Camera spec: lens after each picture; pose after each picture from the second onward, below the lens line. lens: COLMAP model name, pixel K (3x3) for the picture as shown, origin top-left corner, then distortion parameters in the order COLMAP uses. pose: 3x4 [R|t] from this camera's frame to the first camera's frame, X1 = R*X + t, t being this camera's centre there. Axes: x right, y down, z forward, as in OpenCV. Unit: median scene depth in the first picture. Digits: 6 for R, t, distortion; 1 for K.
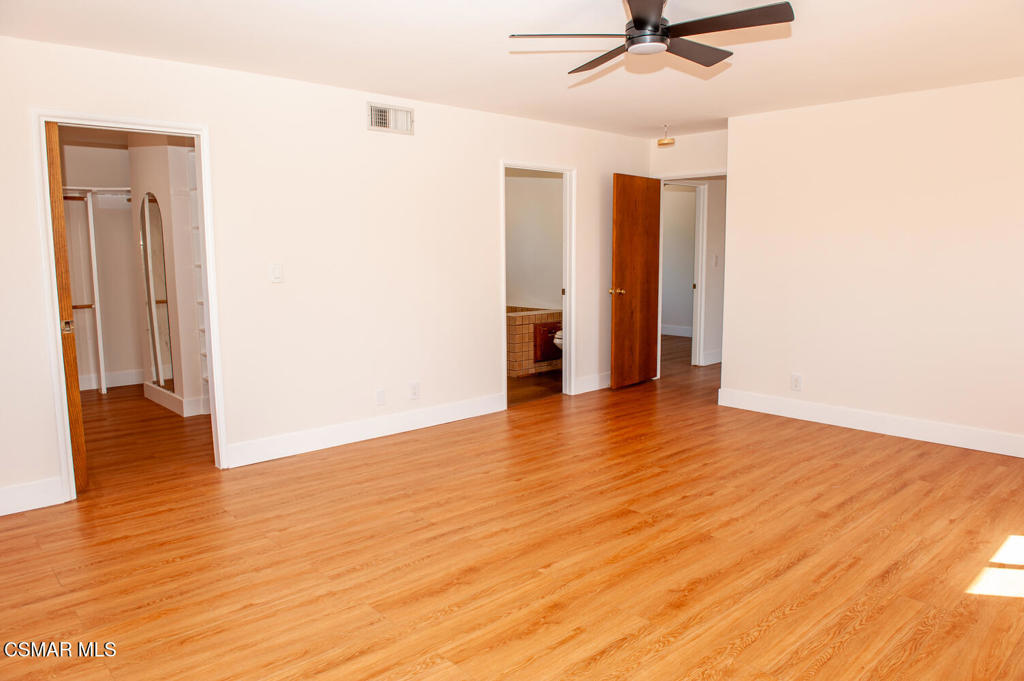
lens RADIAL K [[697.5, 0, 513.4], [0, 697.5, 344.3], [0, 0, 1]] dist [-0.044764, -0.004755]
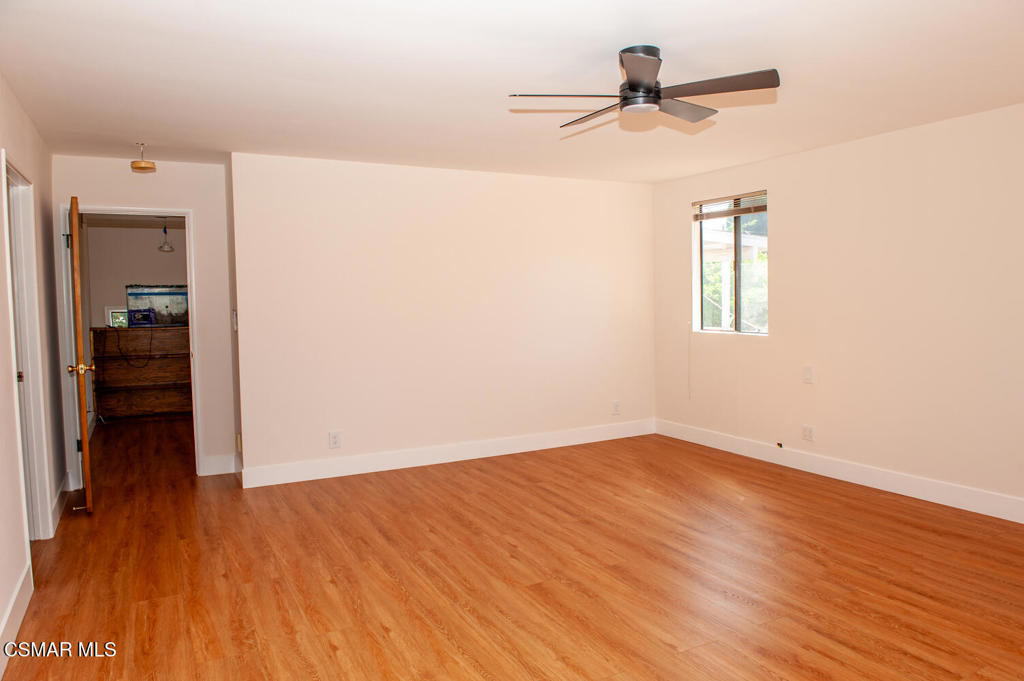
lens RADIAL K [[697.5, 0, 513.3], [0, 697.5, 336.5], [0, 0, 1]] dist [-0.044764, -0.004755]
pose [[0.248253, -0.050713, 0.967367, -0.667415], [0.138556, 0.990220, 0.016354, -0.099077], [-0.958735, 0.129975, 0.252851, 0.709311]]
